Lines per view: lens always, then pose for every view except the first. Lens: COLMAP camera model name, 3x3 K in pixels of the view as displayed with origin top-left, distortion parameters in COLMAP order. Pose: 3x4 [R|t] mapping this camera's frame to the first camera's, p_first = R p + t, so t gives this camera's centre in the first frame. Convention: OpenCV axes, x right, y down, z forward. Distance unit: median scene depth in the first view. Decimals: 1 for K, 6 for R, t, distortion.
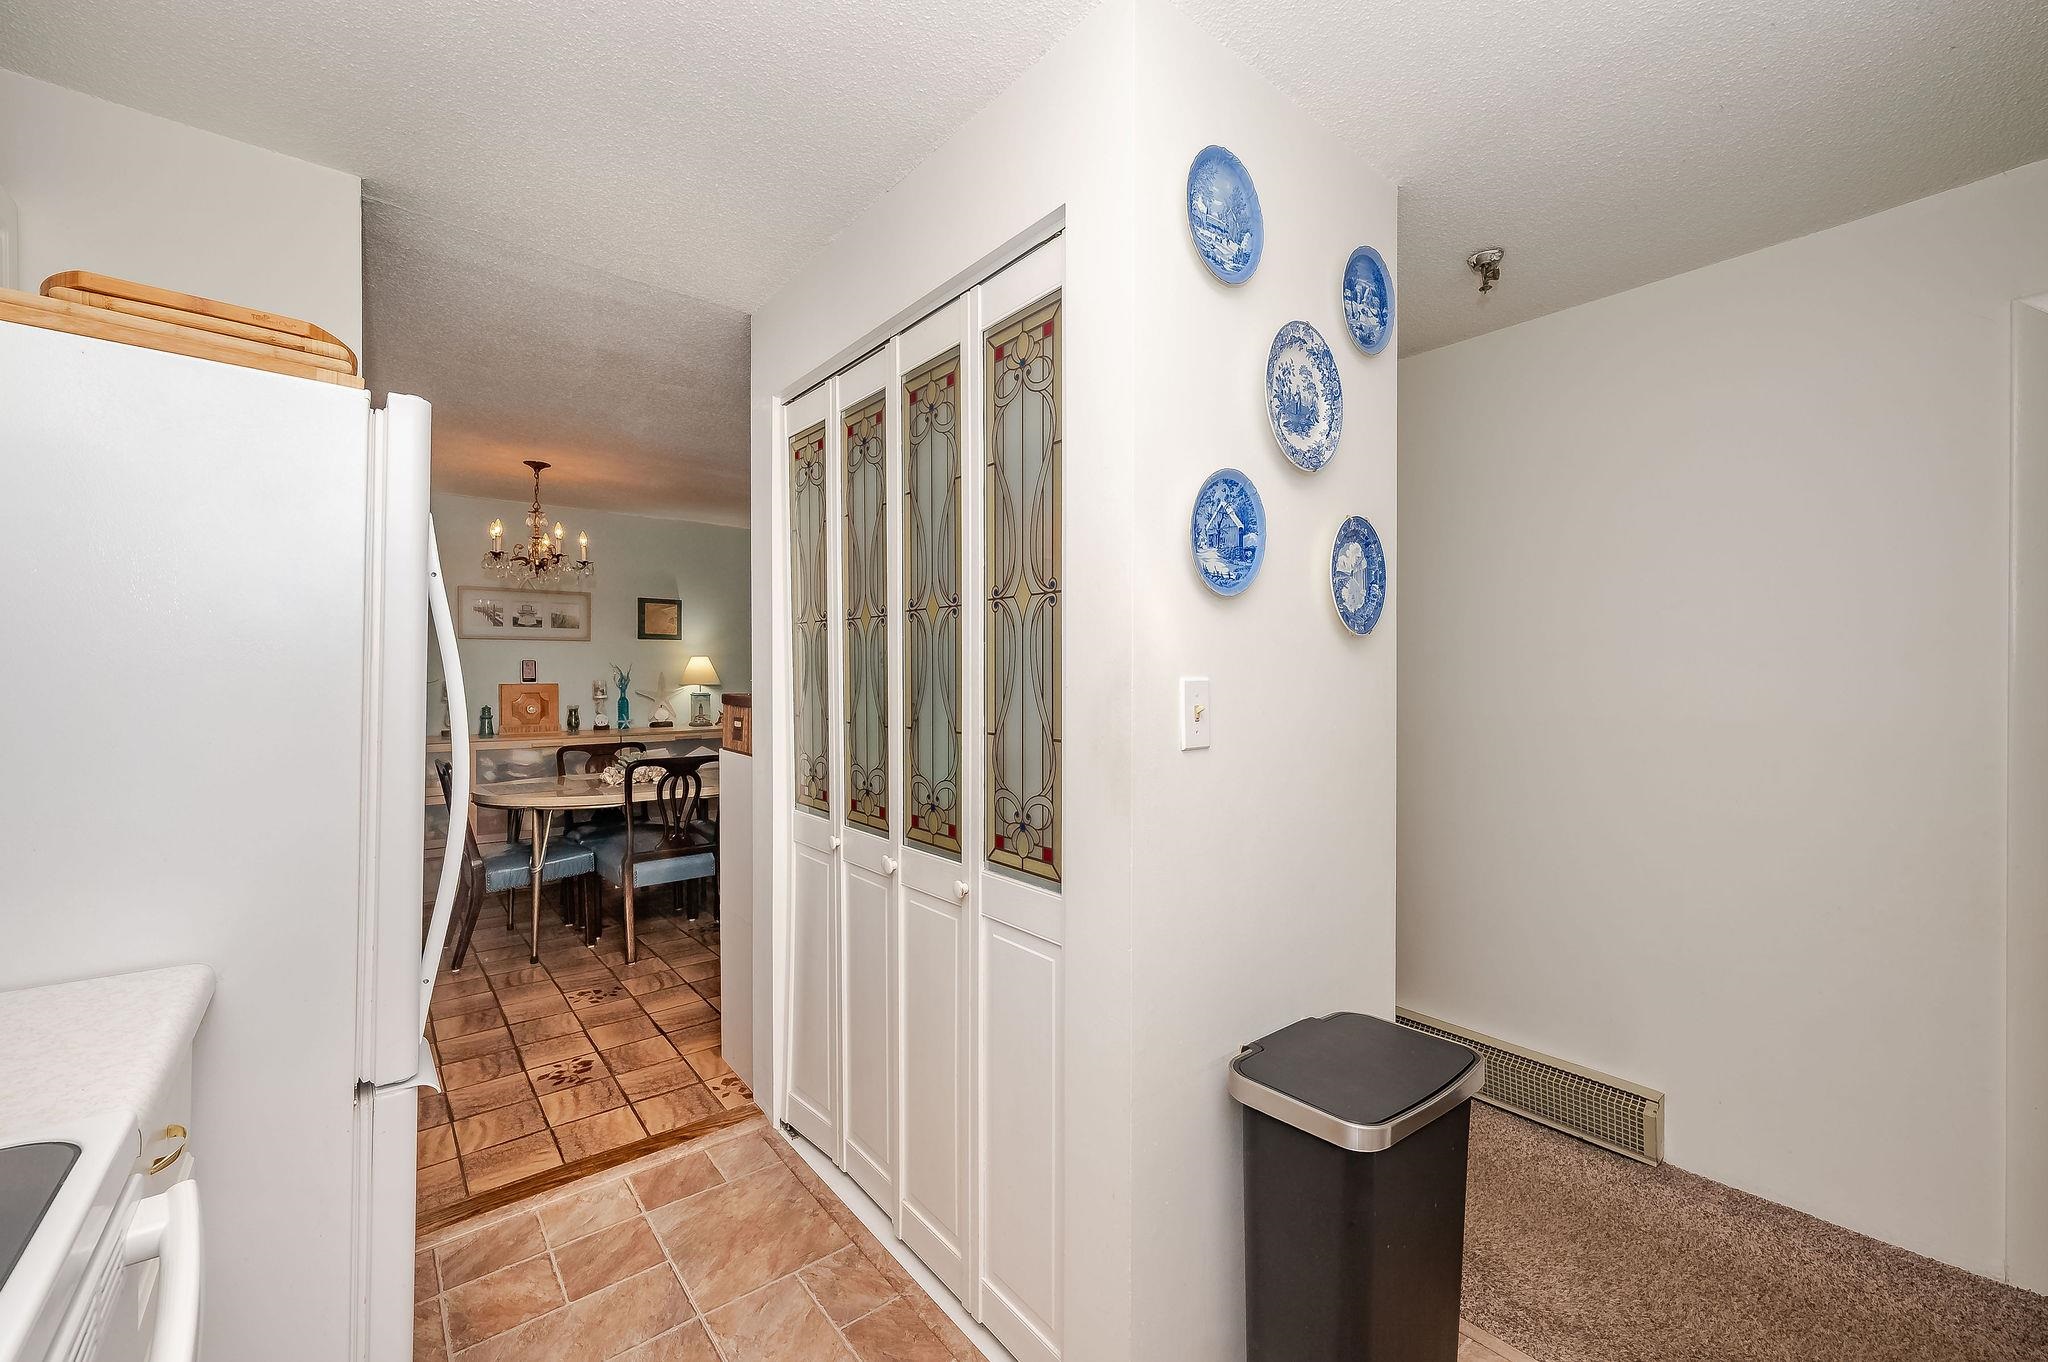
lens RADIAL K [[833.6, 0, 1015.2], [0, 833.6, 673.6], [0, 0, 1]] dist [-0.001968, 0.000521]
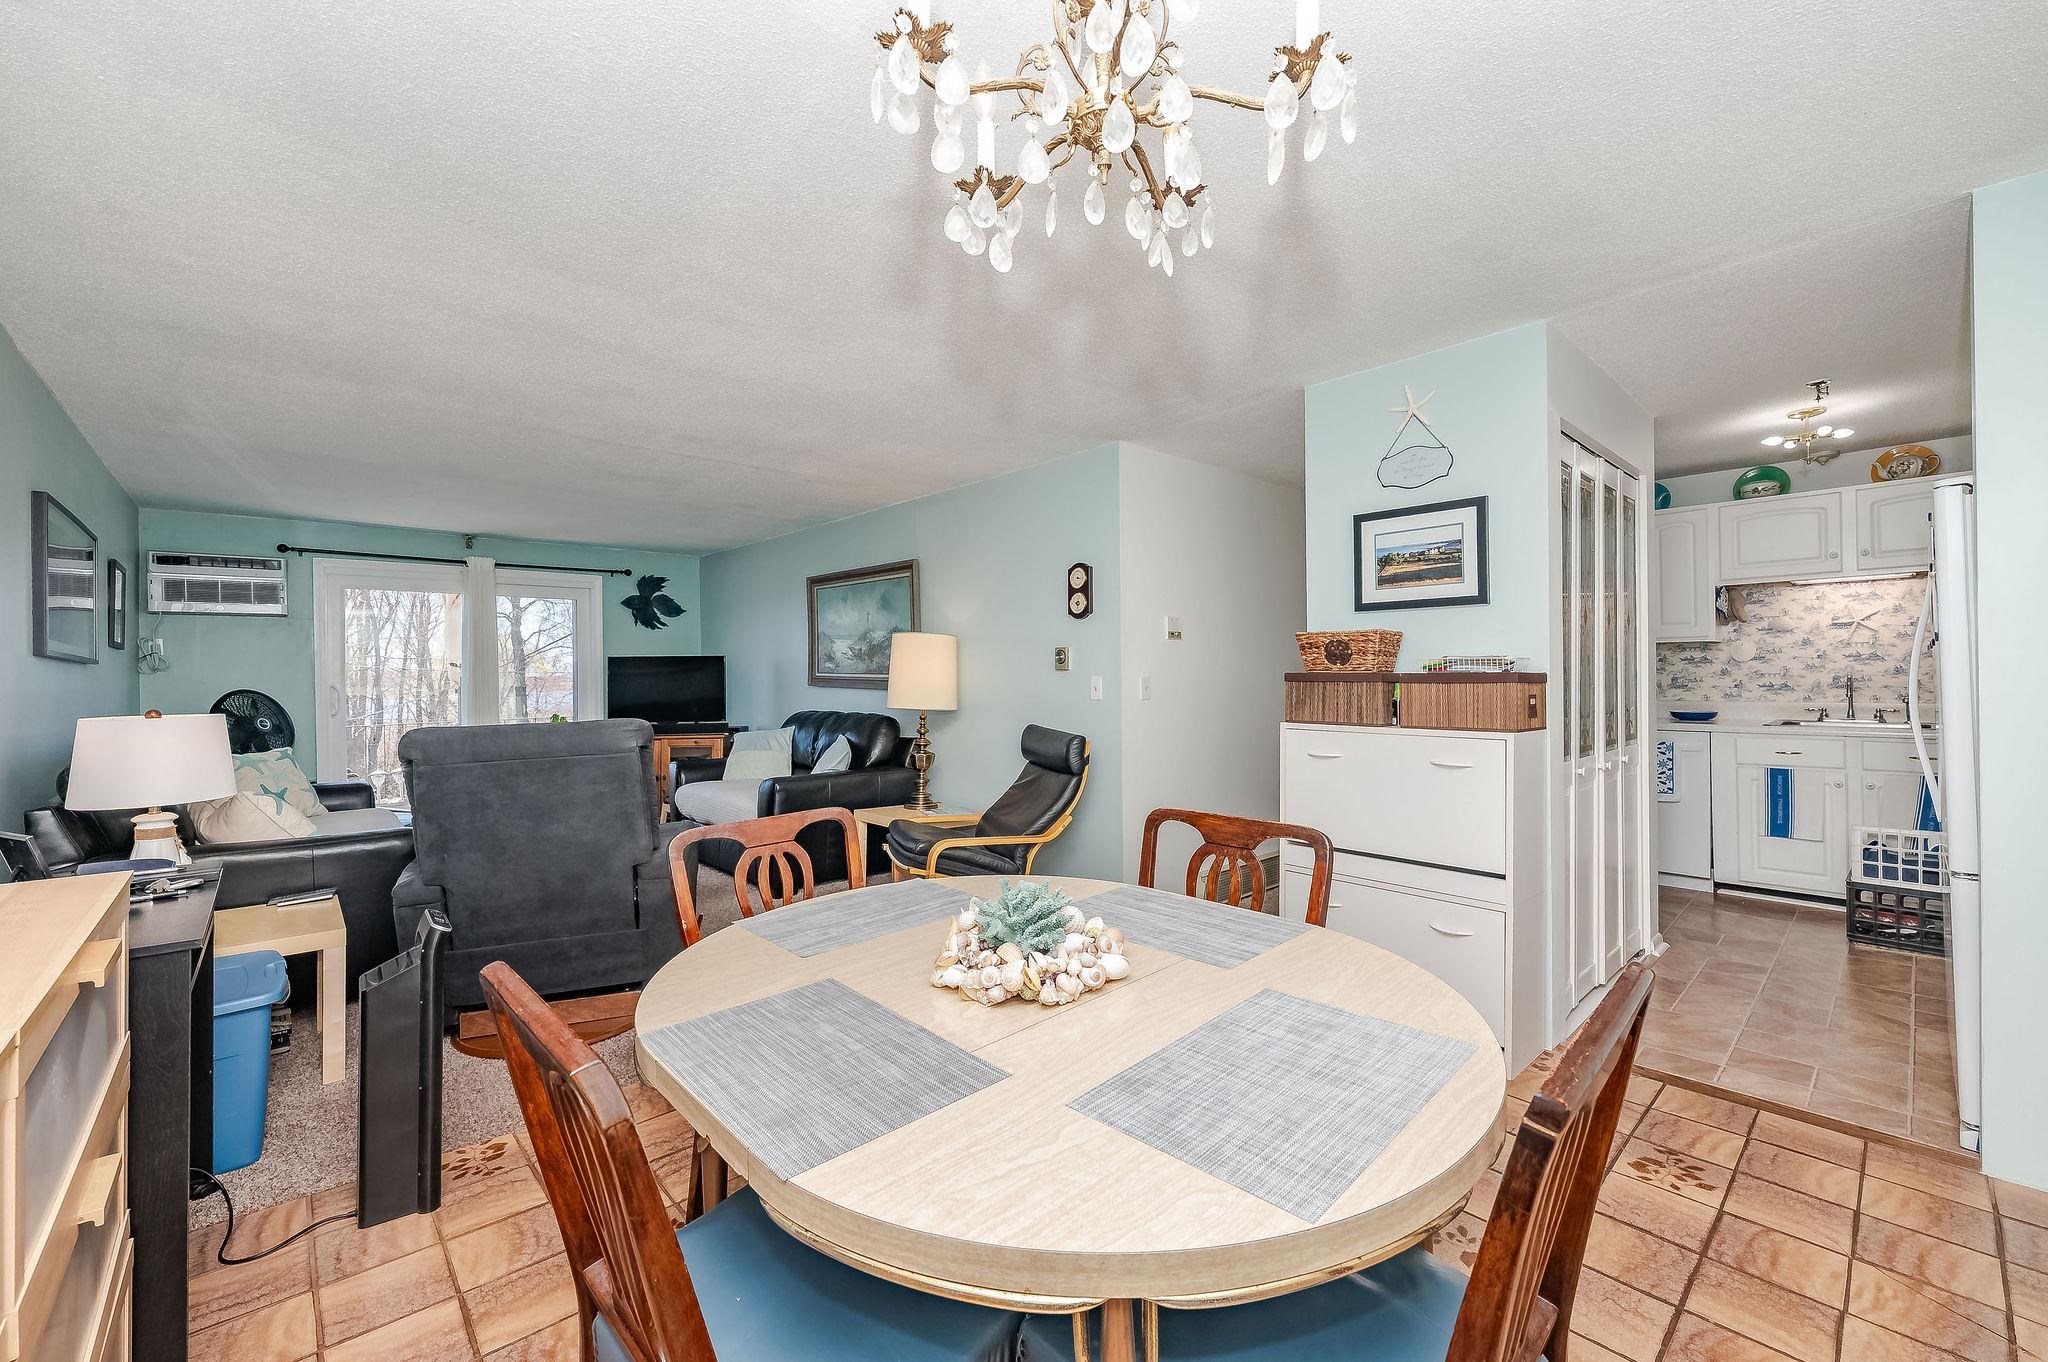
lens RADIAL K [[833.6, 0, 1033.0], [0, 833.6, 669.8], [0, 0, 1]] dist [-0.001968, 0.000521]
pose [[-0.077848, 0.000006, 0.996965, -0.636946], [0.009662, 0.999953, 0.000749, 0.008120], [-0.996918, 0.009691, -0.077845, 0.834640]]
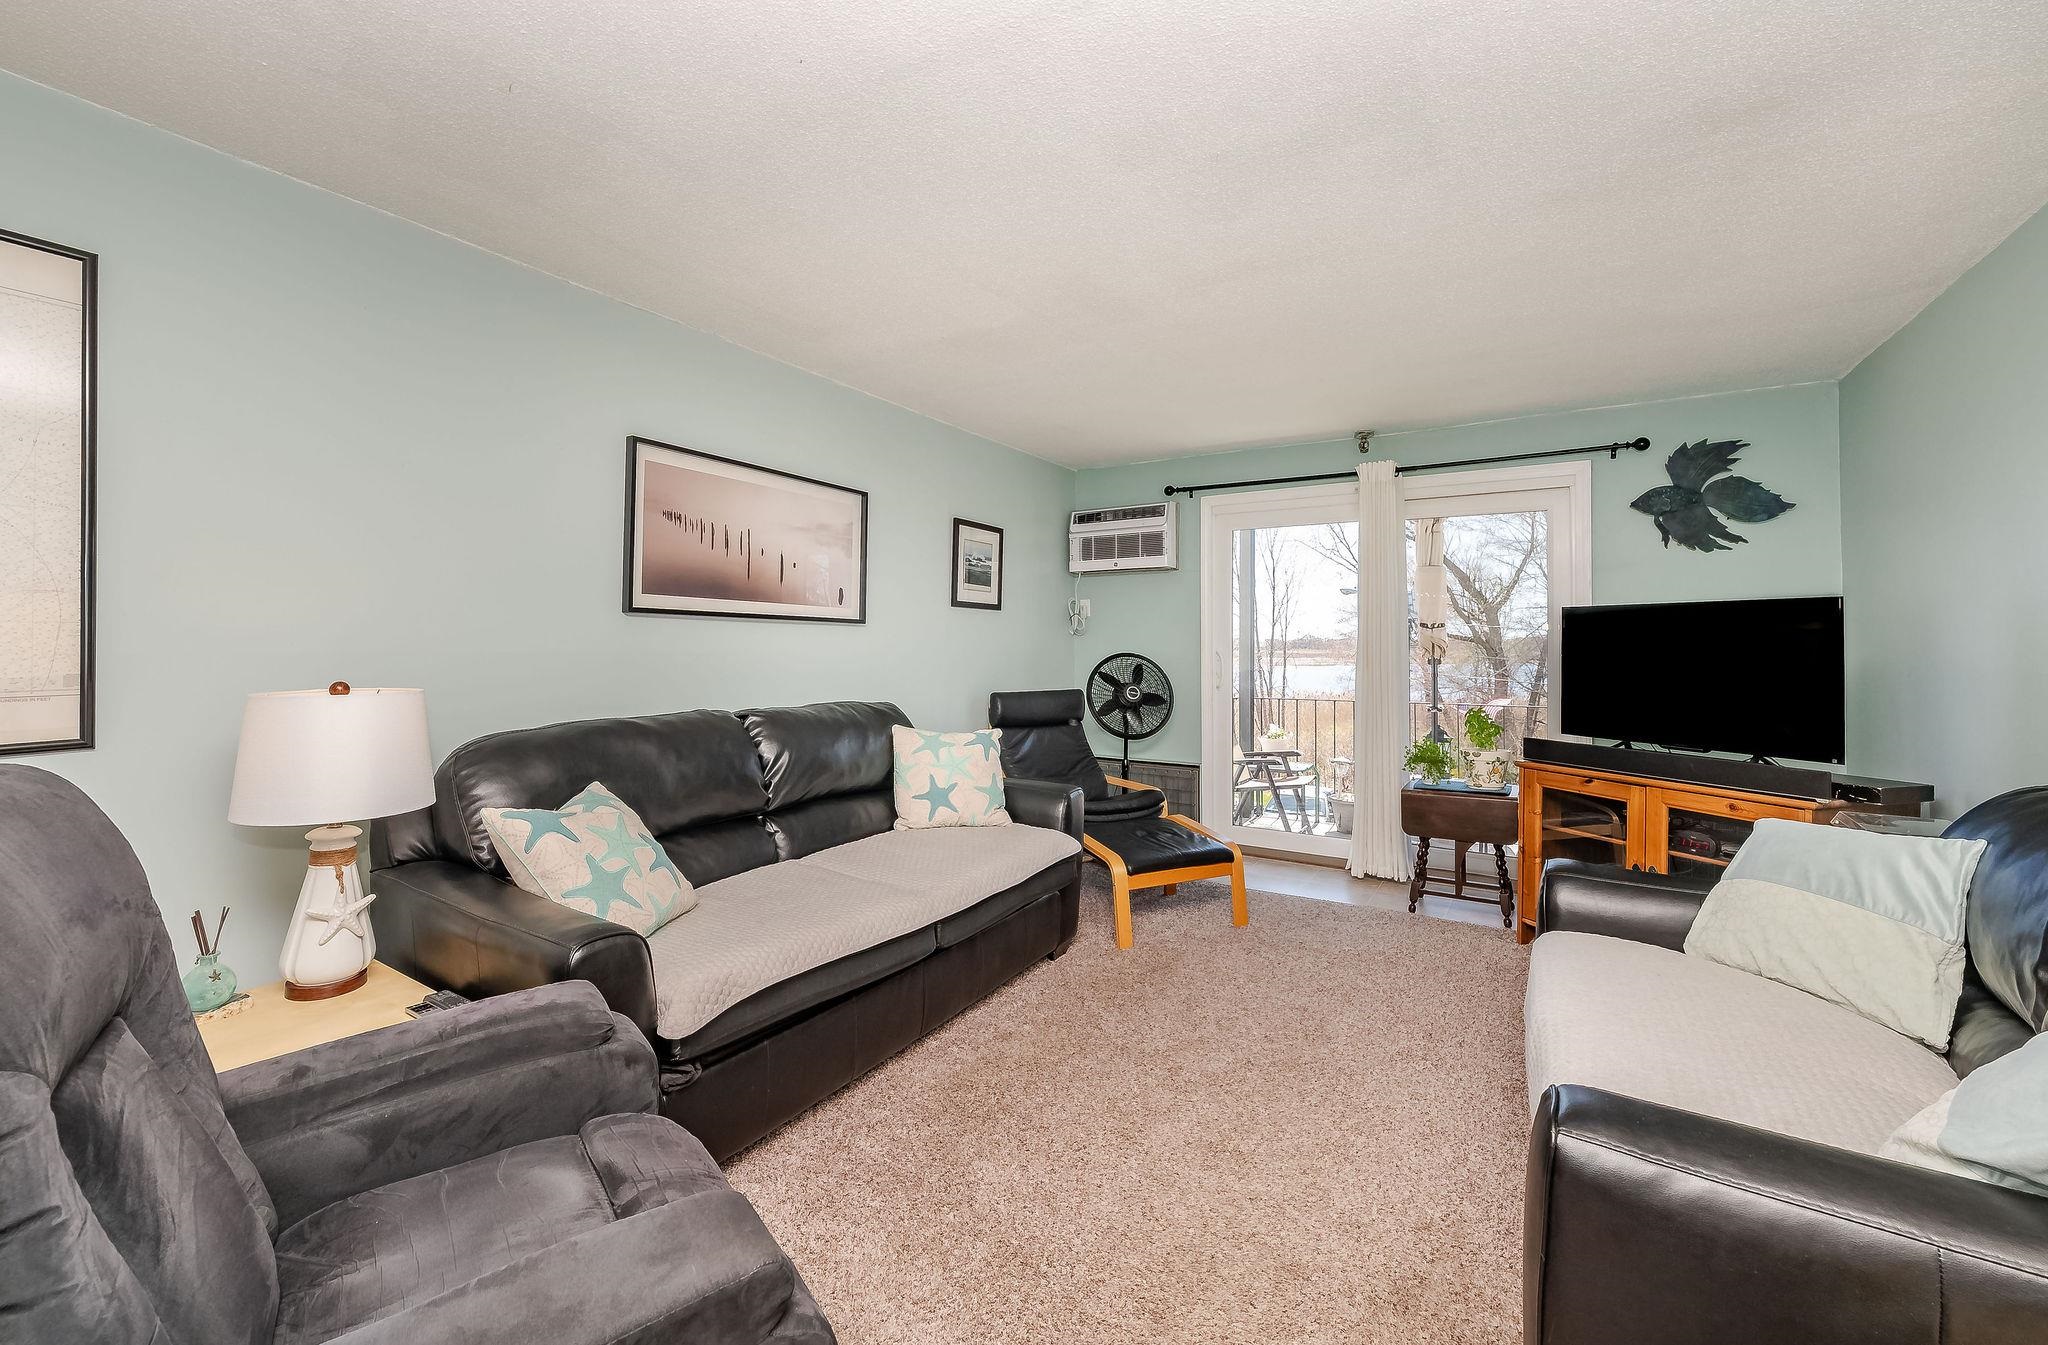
lens RADIAL K [[833.6, 0, 1004.8], [0, 833.6, 632.9], [0, 0, 1]] dist [-0.001968, 0.000521]
pose [[0.949171, 0.005041, 0.314720, 0.053412], [-0.002494, 0.999961, -0.008494, 0.009852], [-0.314751, 0.007277, 0.949146, 0.893825]]
